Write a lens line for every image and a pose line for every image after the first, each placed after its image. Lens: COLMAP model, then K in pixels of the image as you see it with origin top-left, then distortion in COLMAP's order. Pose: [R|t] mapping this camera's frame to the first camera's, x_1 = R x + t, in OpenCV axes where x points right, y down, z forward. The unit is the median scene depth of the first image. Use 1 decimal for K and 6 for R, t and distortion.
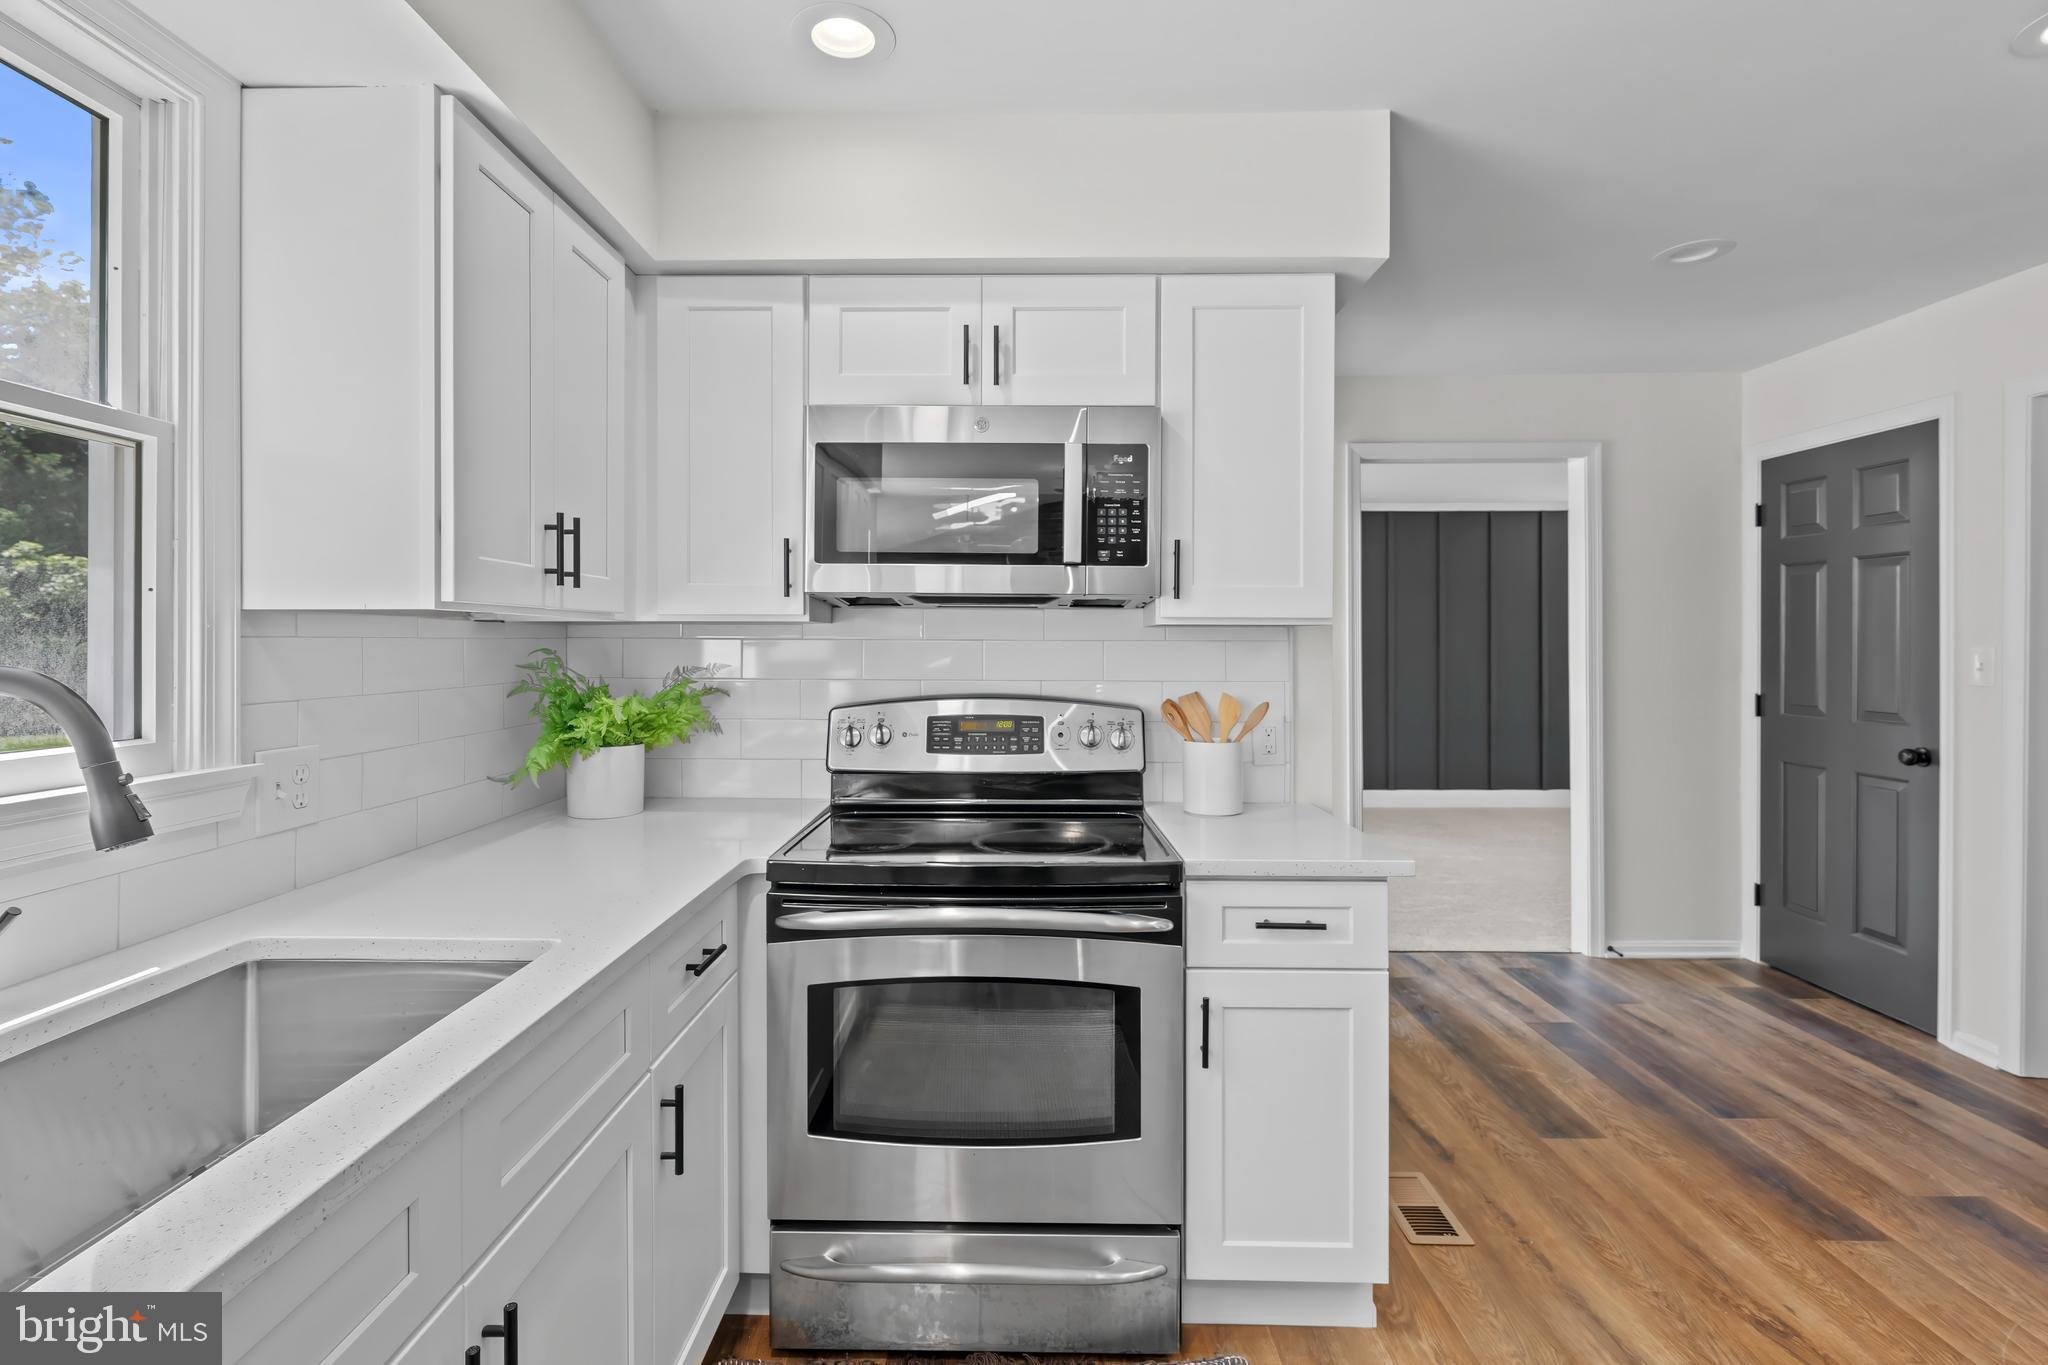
lens RADIAL K [[942.0, 0, 1008.3], [0, 942.0, 664.4], [0, 0, 1]] dist [0.000890, 0.000239]
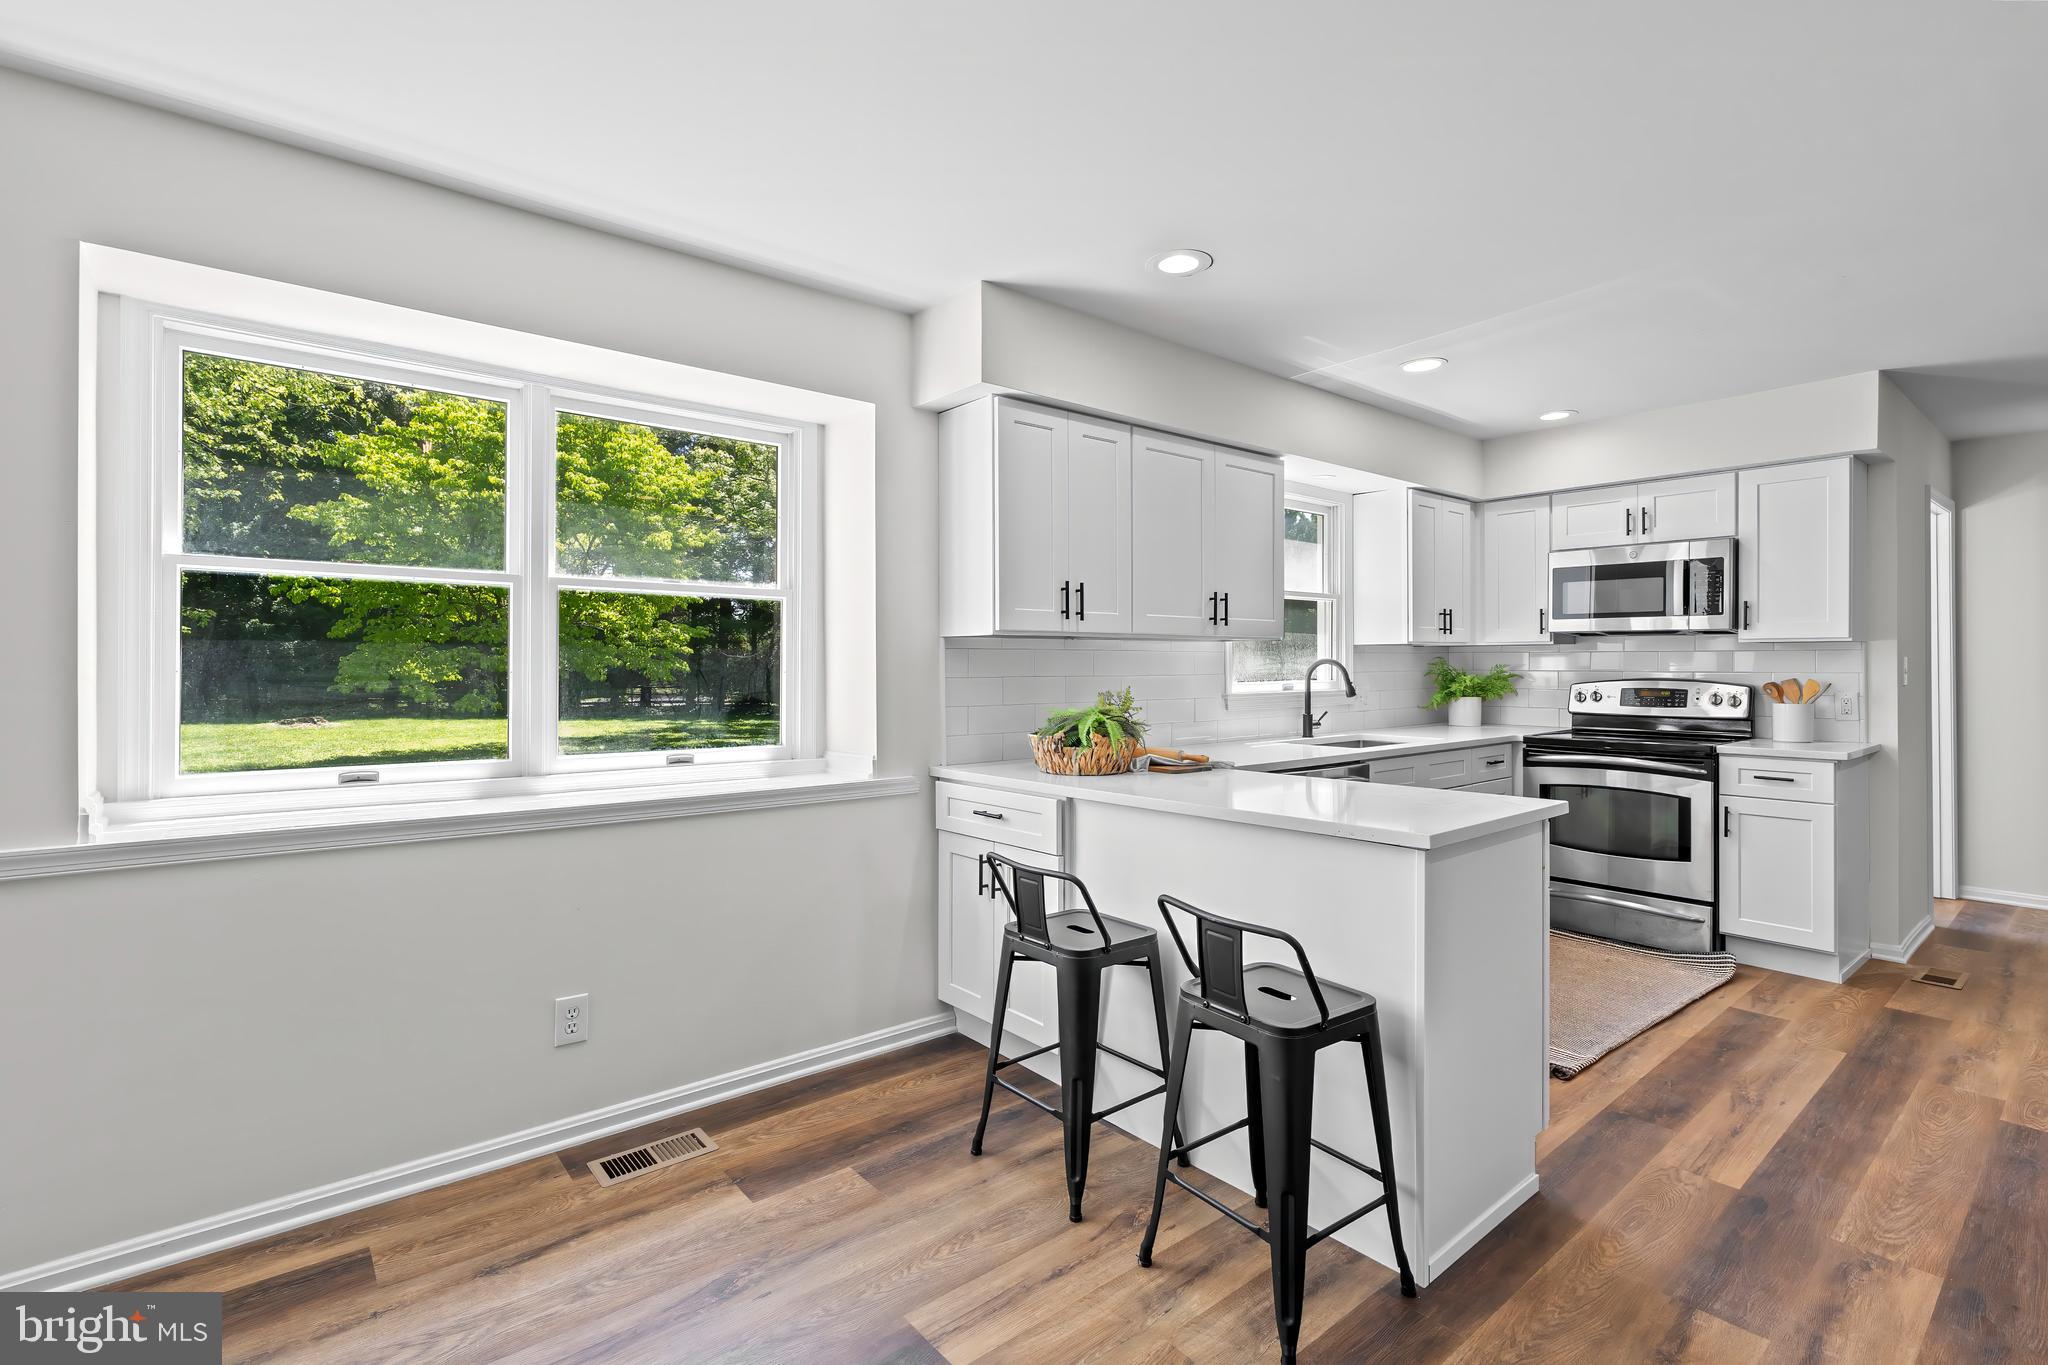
lens RADIAL K [[942.0, 0, 1001.8], [0, 942.0, 646.7], [0, 0, 1]] dist [-0.000468, 0.000130]
pose [[0.633189, -0.014644, -0.773859, 0.558897], [-0.010968, 0.999551, -0.027889, 0.031126], [0.773920, 0.026146, 0.632744, -1.167968]]
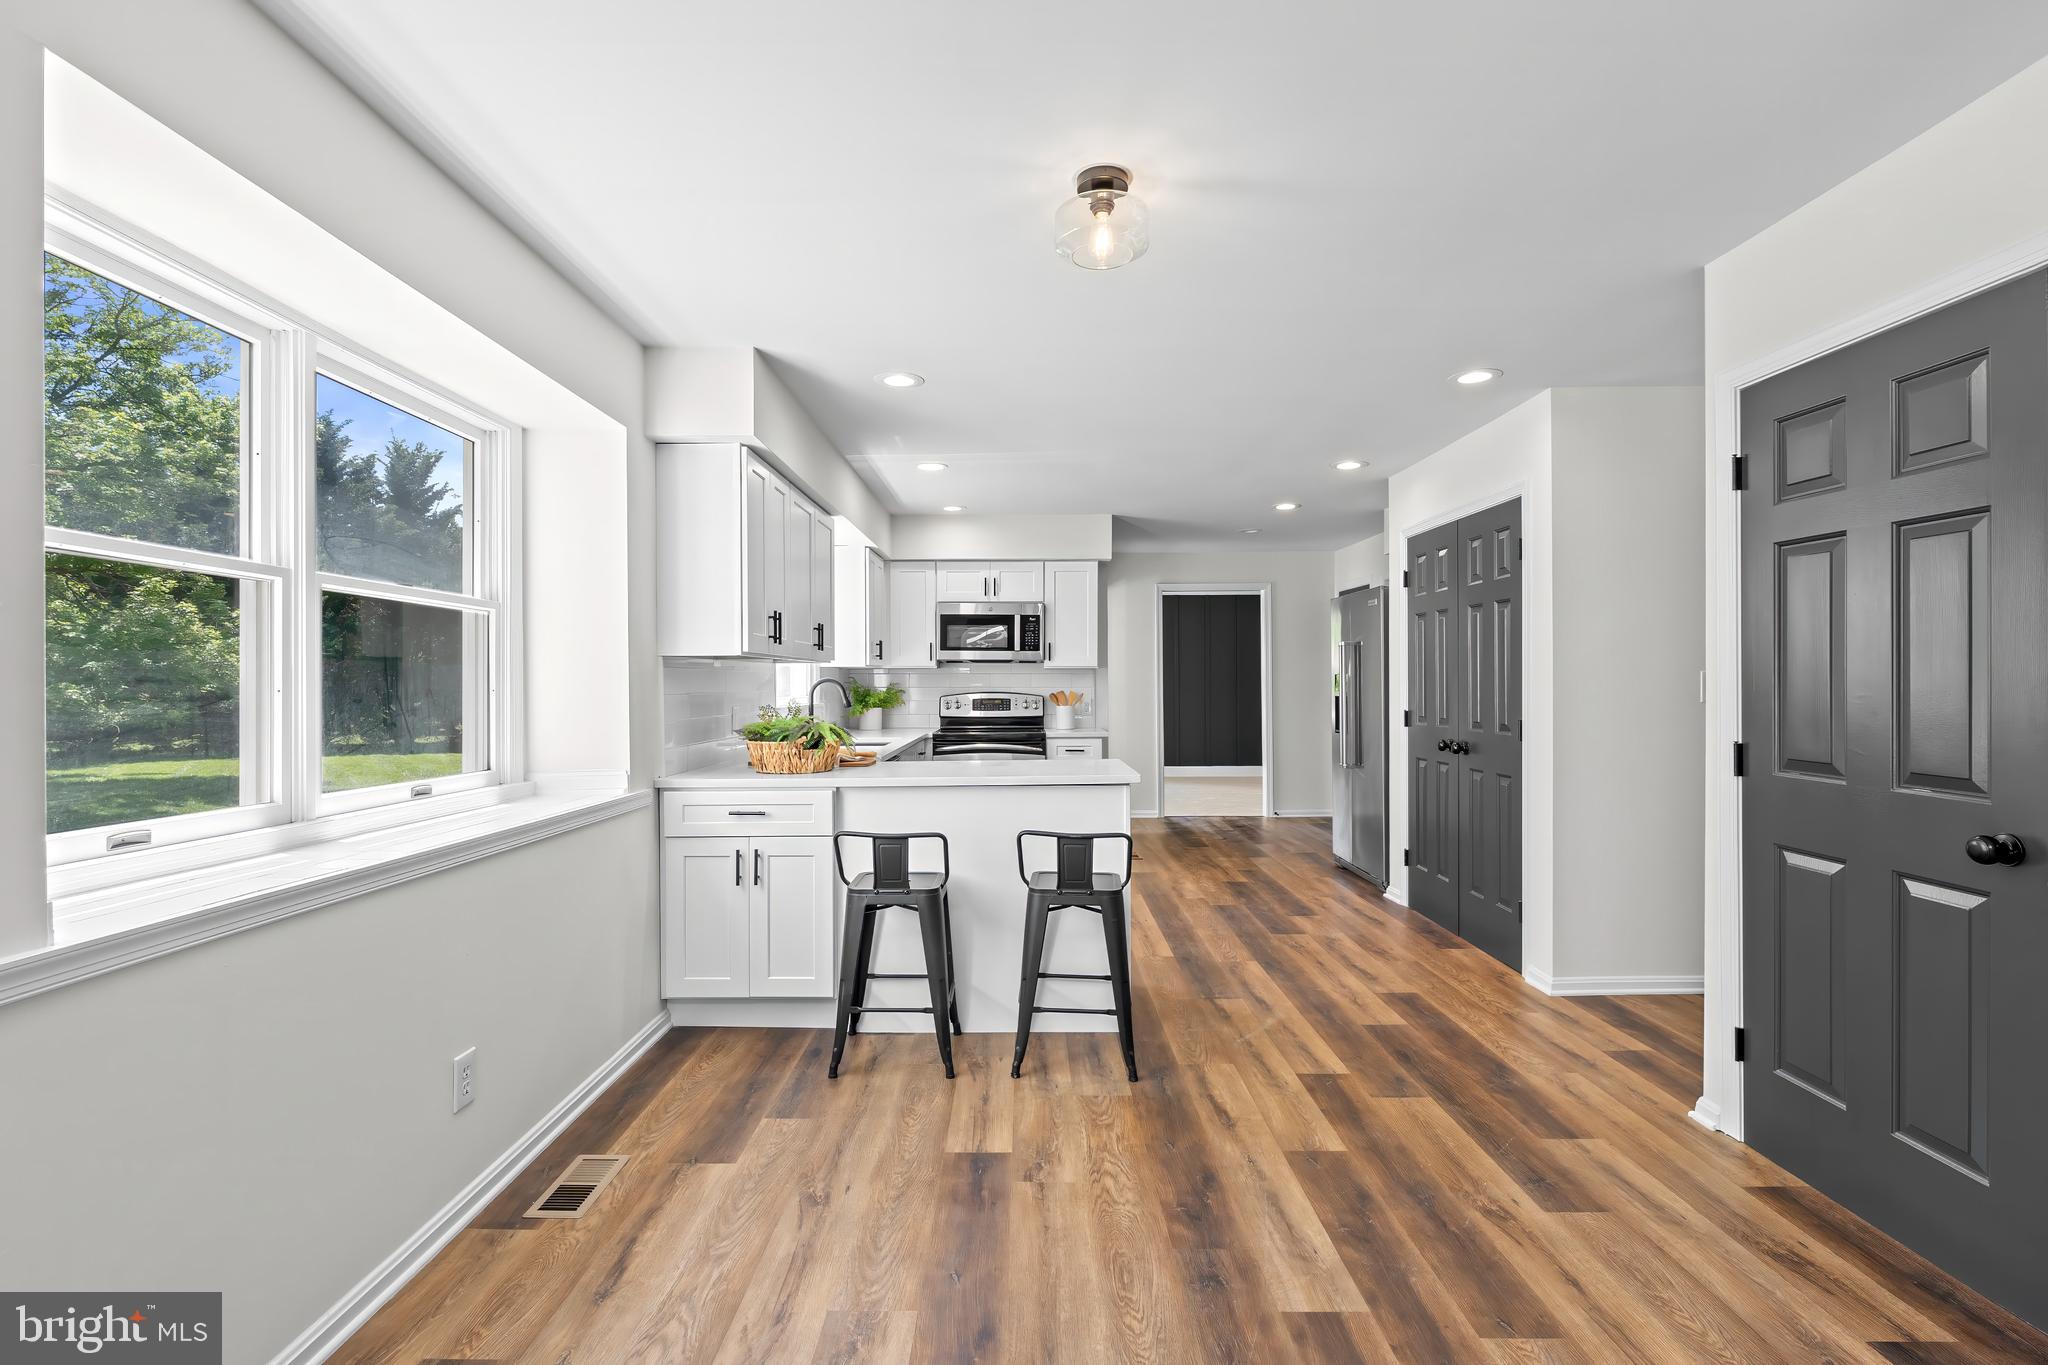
lens RADIAL K [[942.0, 0, 1008.3], [0, 942.0, 664.4], [0, 0, 1]] dist [0.000890, 0.000239]
pose [[0.999965, -0.002913, -0.007852, 0.045984], [0.002638, 0.999394, -0.034716, 0.043076], [0.007948, 0.034694, 0.999366, -1.742513]]
